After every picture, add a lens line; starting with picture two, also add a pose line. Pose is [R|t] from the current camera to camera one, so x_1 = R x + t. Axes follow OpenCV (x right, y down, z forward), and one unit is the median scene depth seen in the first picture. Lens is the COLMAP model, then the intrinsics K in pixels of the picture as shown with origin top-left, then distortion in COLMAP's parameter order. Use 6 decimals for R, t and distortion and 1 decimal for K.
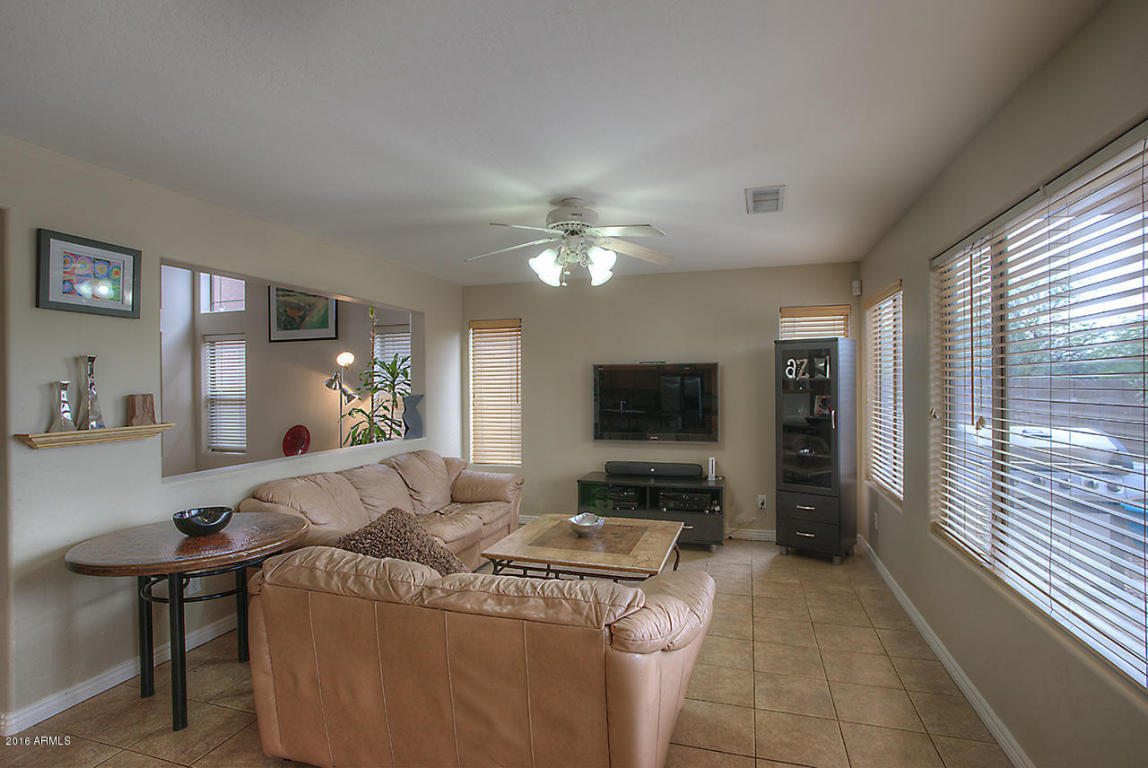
lens RADIAL K [[568.2, 0, 574.0], [0, 568.2, 384.0], [0, 0, 1]] dist [-0.020660, 0.000520]
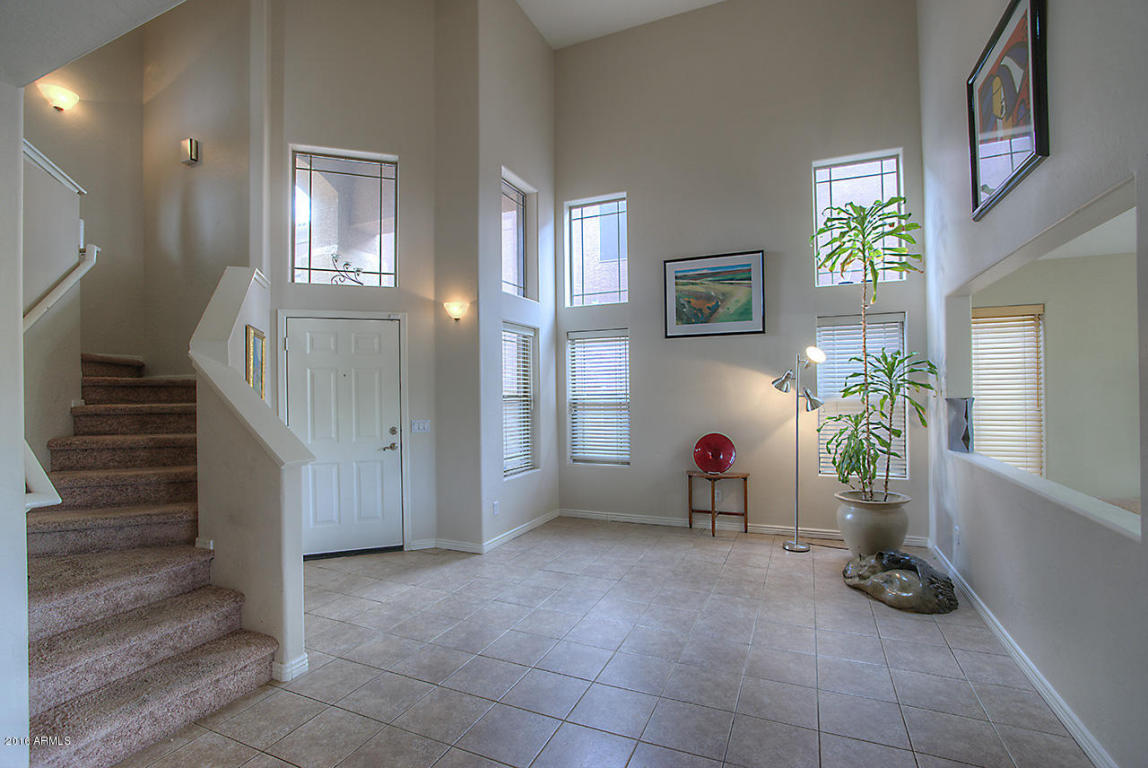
lens RADIAL K [[528.8, 0, 586.7], [0, 528.8, 386.9], [0, 0, 1]] dist [-0.055136, 0.020686]
pose [[0.995276, -0.004129, -0.097000, -0.588502], [0.004009, 0.999991, -0.001436, 0.001737], [0.097005, 0.001041, 0.995283, 0.180158]]
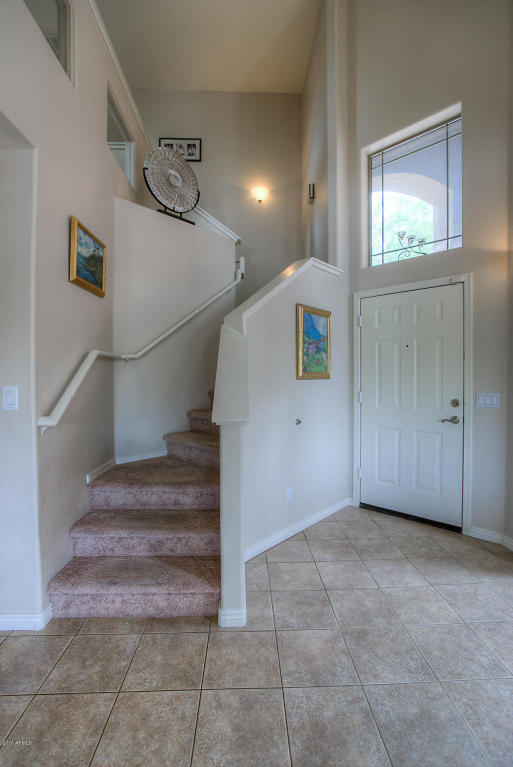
lens RADIAL K [[353.3, 0, 260.7], [0, 353.3, 381.8], [0, 0, 1]] dist [-0.055136, 0.020686]
pose [[0.341896, 0.023324, -0.939448, -0.589505], [-0.001485, 0.999704, 0.024279, 0.020871], [0.939737, -0.006905, 0.341829, 0.465502]]
